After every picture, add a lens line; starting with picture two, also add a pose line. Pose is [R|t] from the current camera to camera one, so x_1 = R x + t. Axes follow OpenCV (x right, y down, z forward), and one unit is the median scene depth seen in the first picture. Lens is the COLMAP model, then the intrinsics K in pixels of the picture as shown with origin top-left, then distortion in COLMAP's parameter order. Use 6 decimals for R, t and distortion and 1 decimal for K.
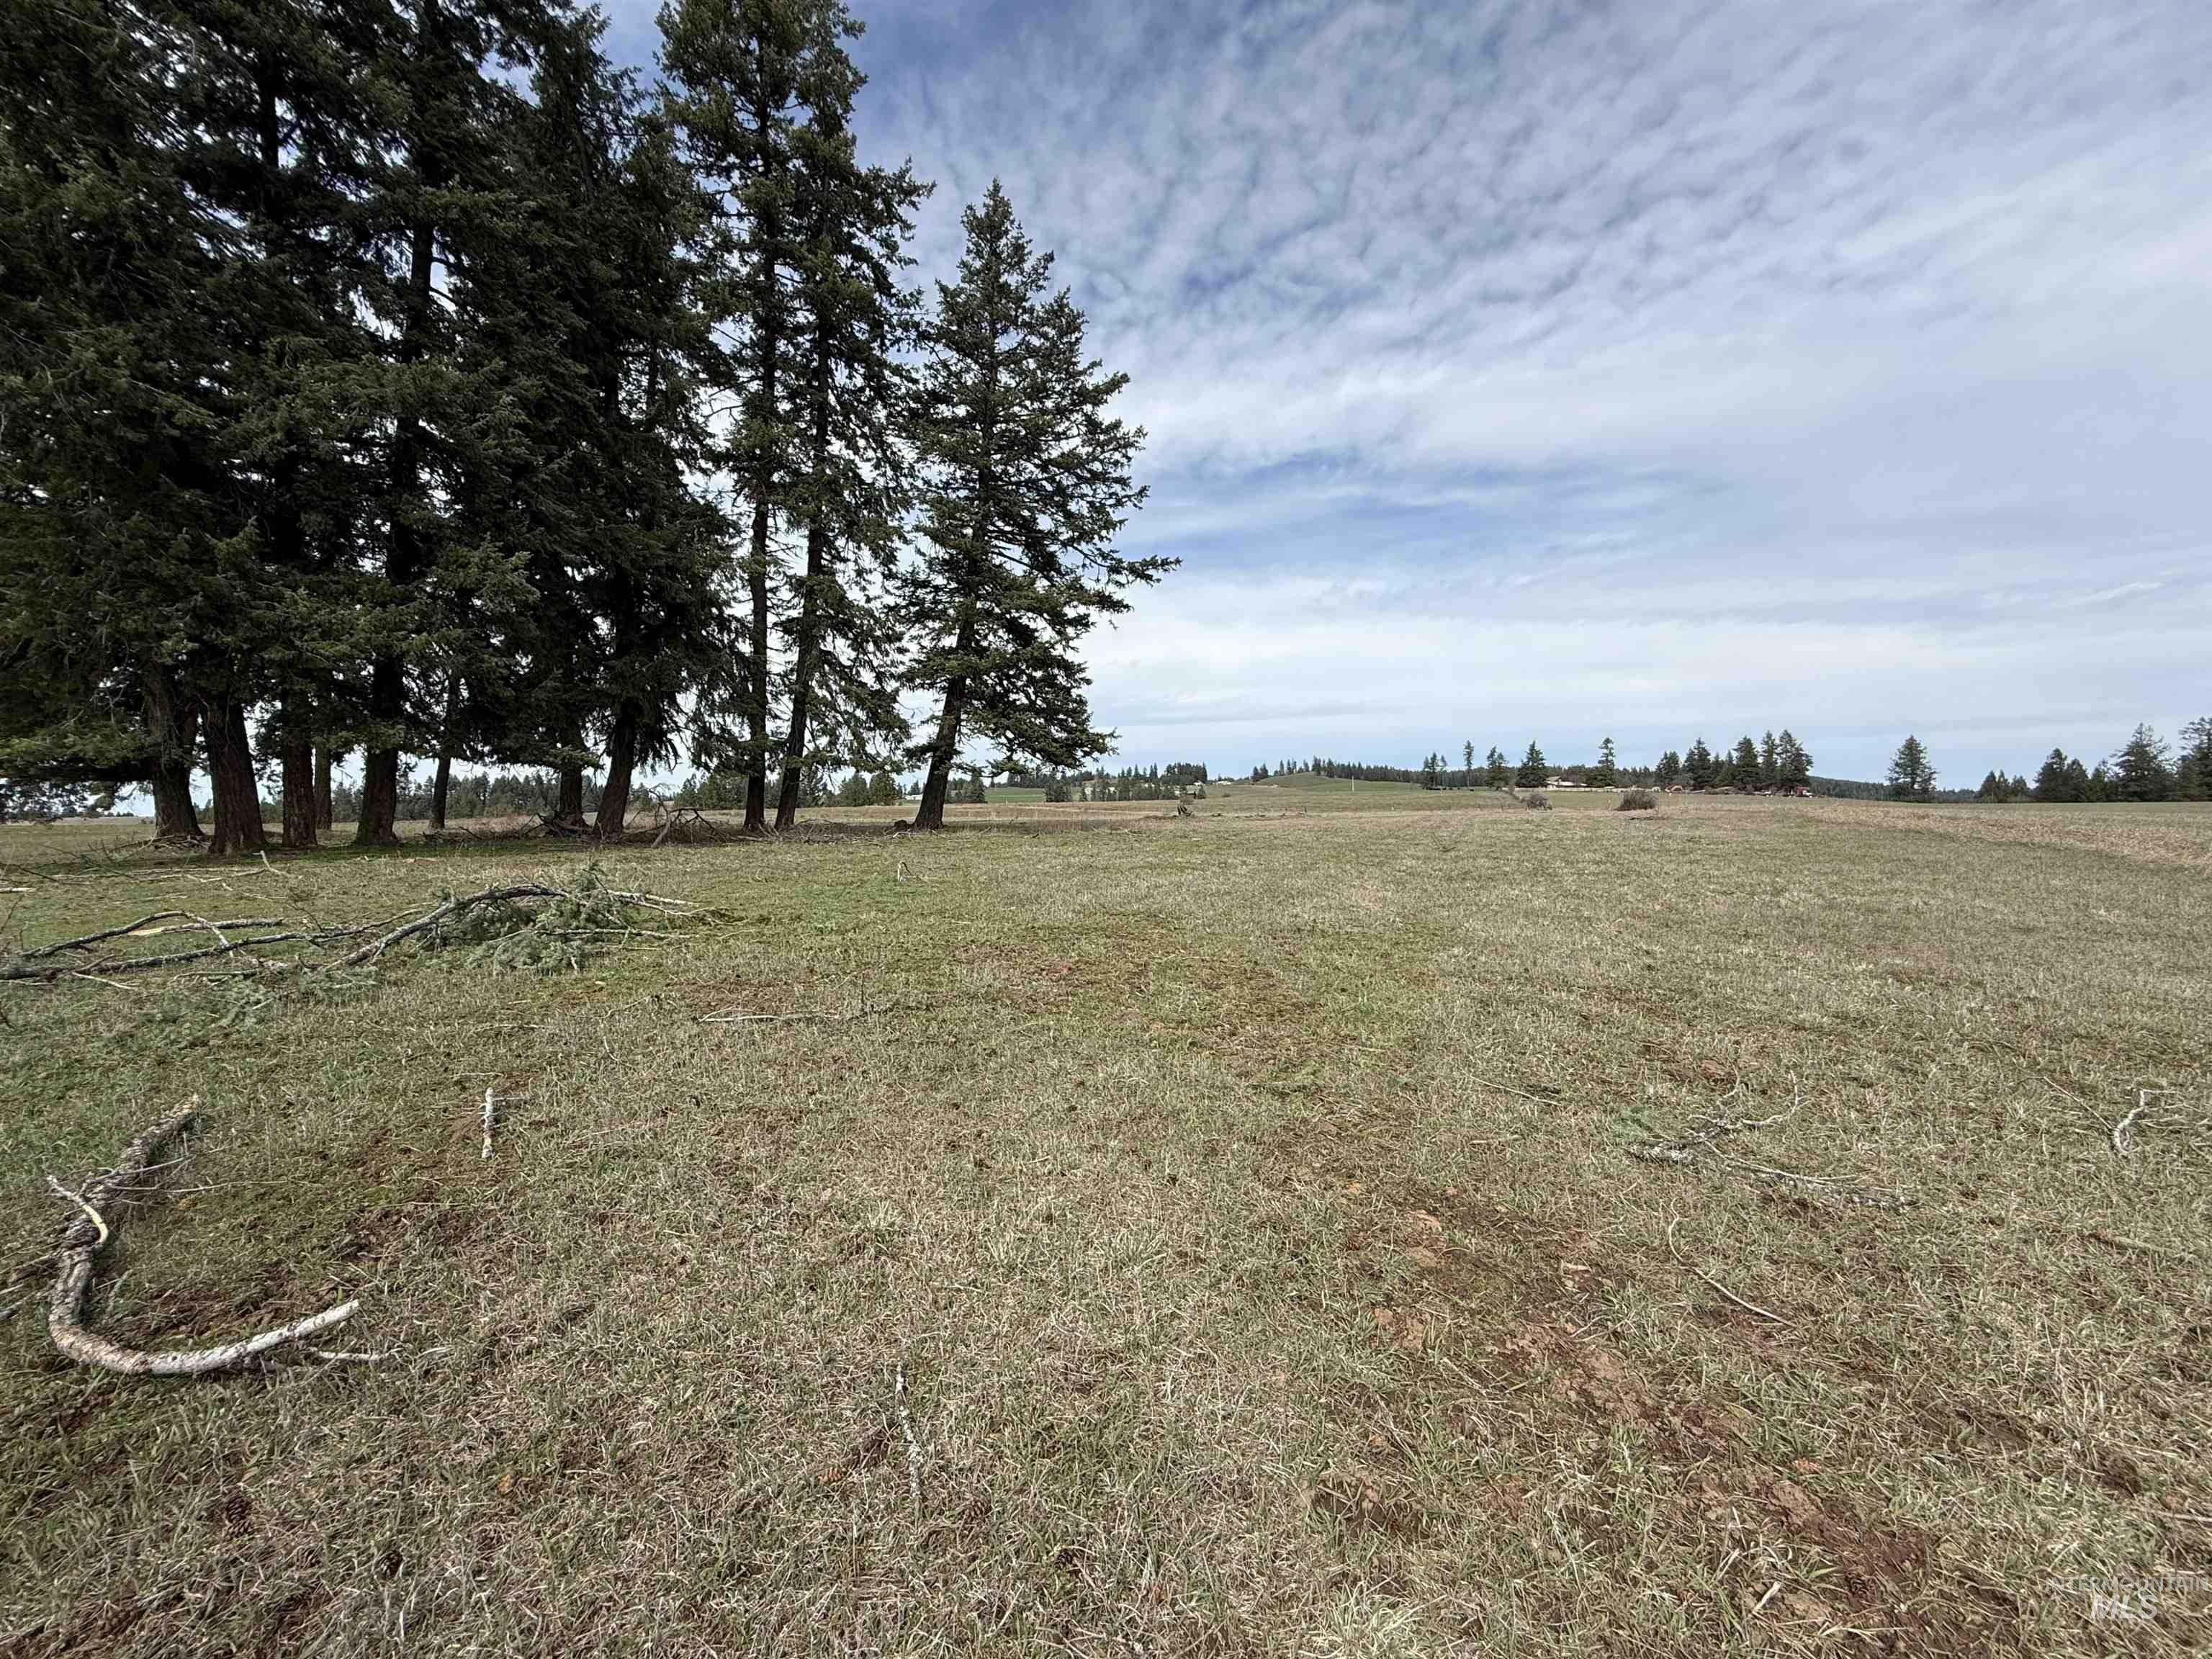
lens RADIAL K [[893.5, 0, 1098.3], [0, 893.5, 823.6], [0, 0, 1]] dist [-0.000279, -0.000284]
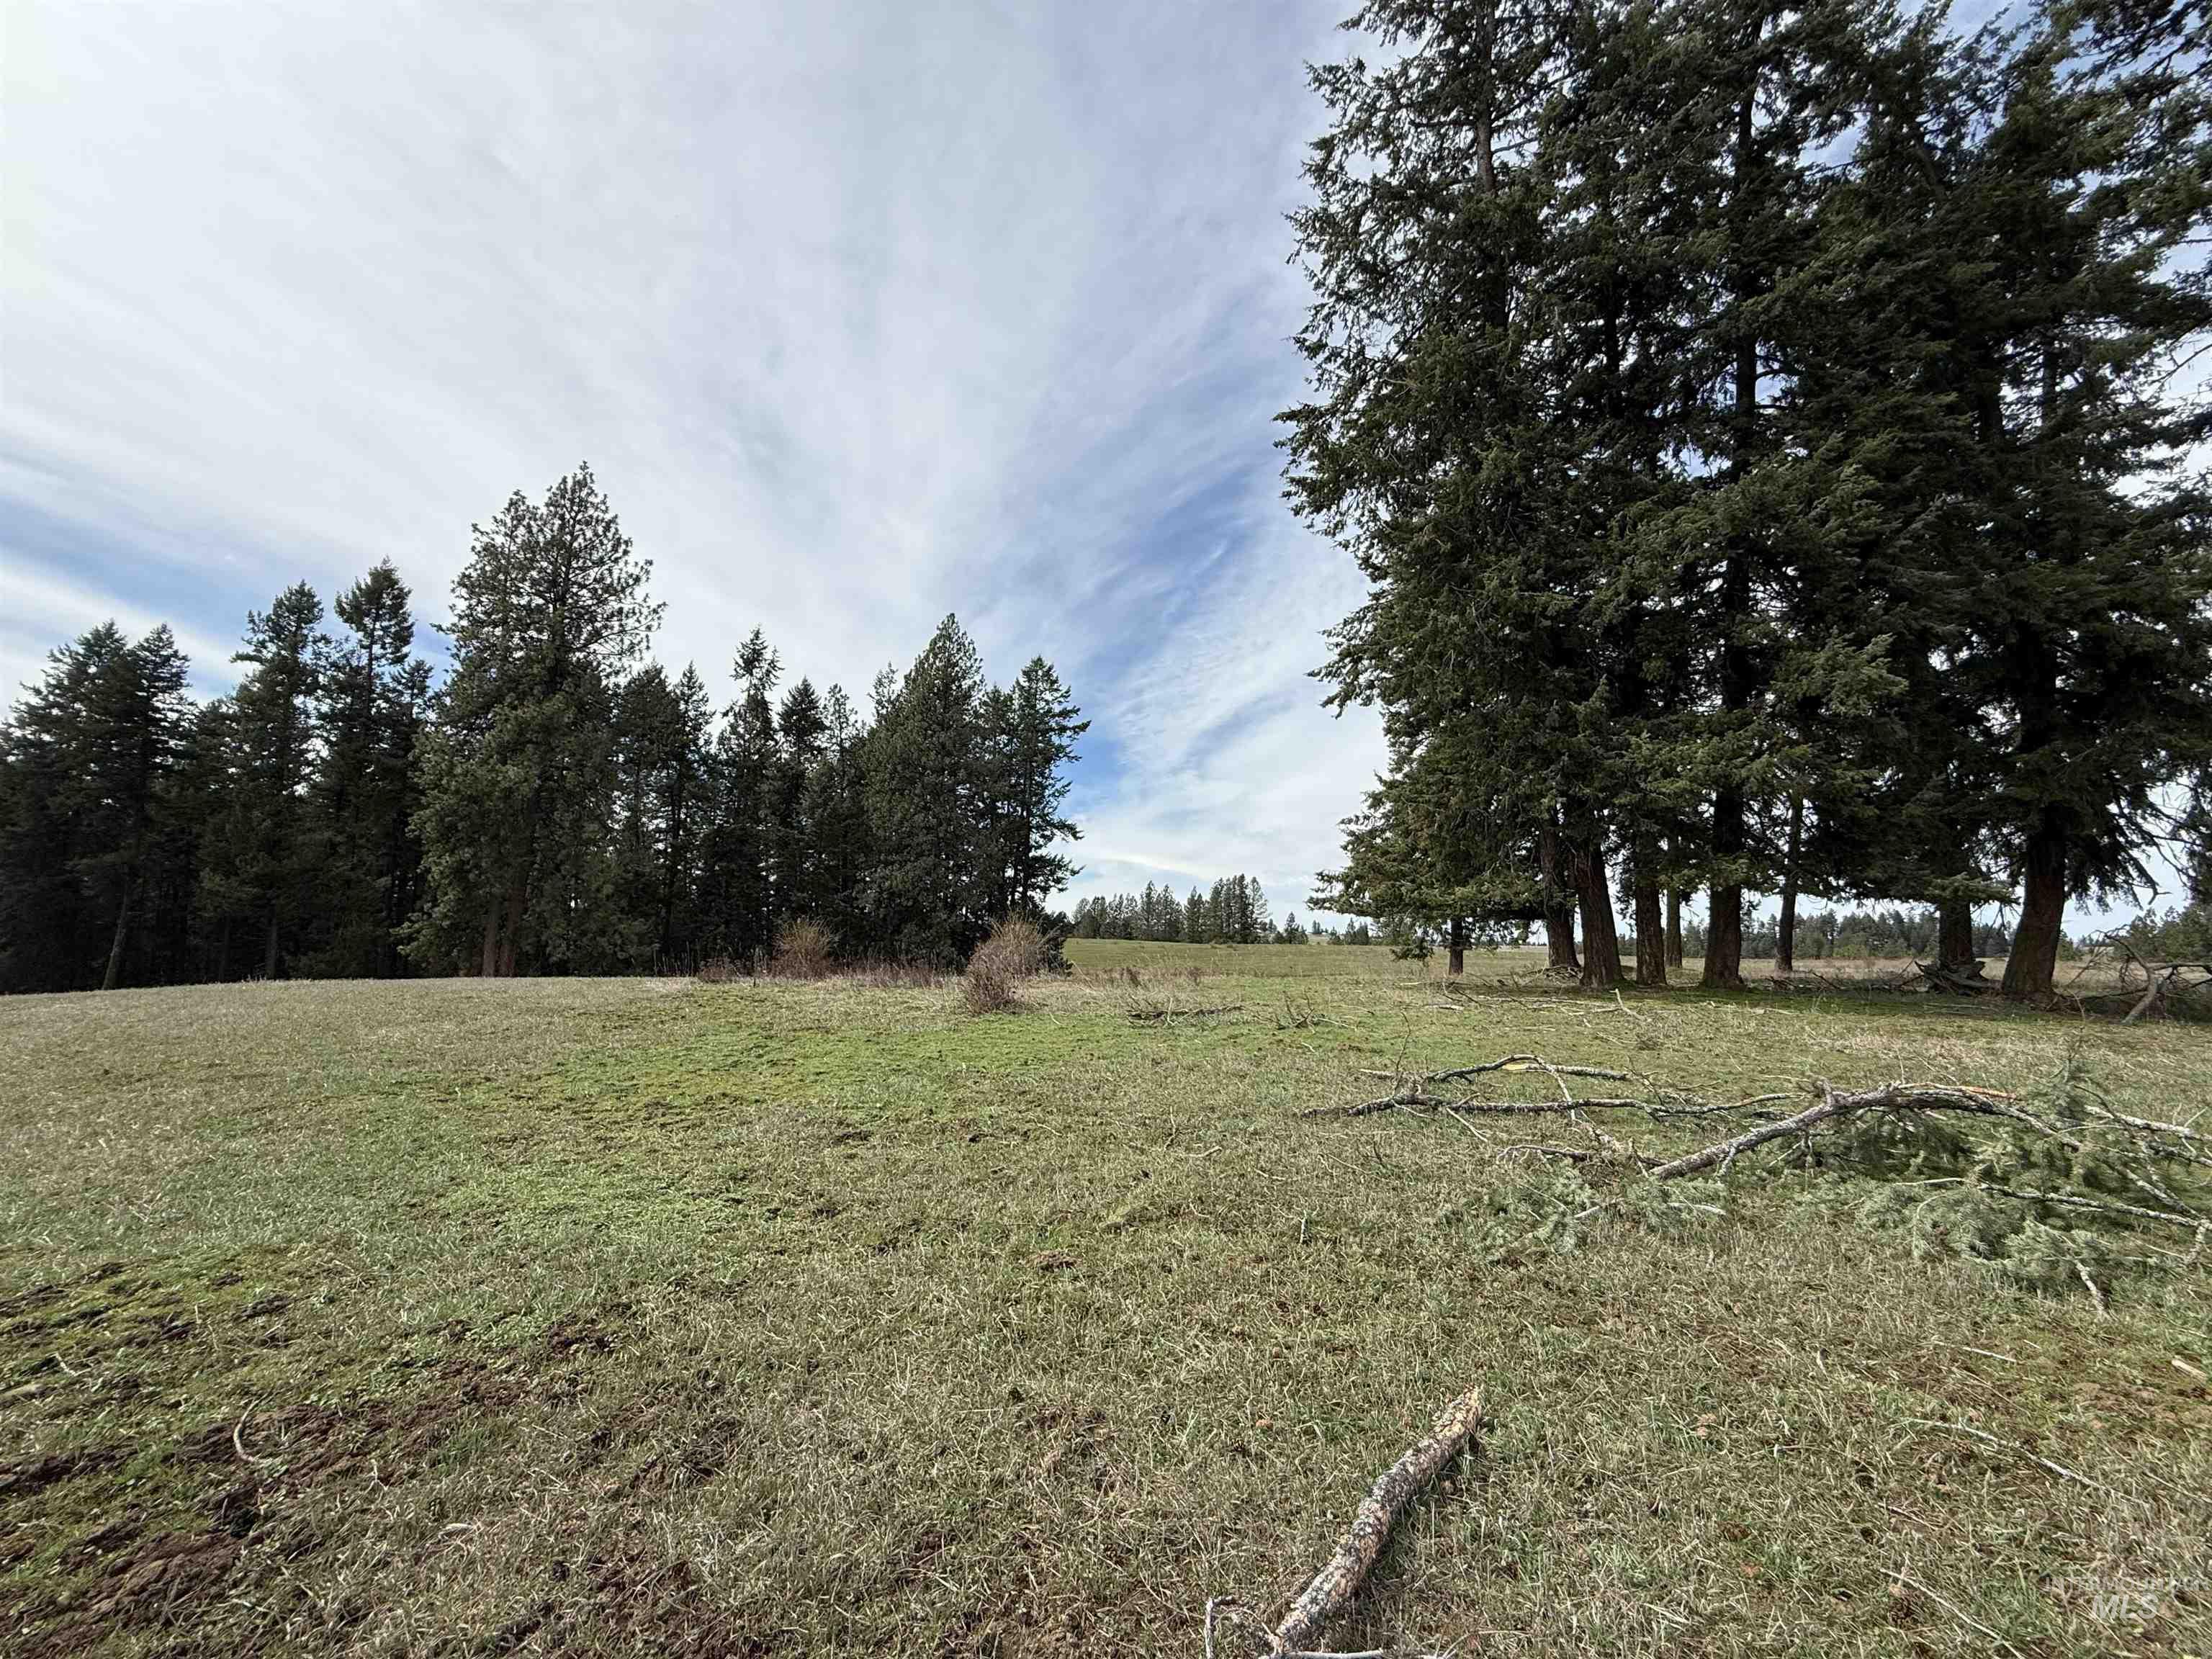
lens RADIAL K [[893.5, 0, 1098.0], [0, 893.5, 825.6], [0, 0, 1]] dist [-0.000279, -0.000284]
pose [[0.280829, -0.098959, -0.954642, -0.081455], [-0.046407, 0.992107, -0.116495, -0.006536], [0.958635, 0.077018, 0.274020, 0.102917]]
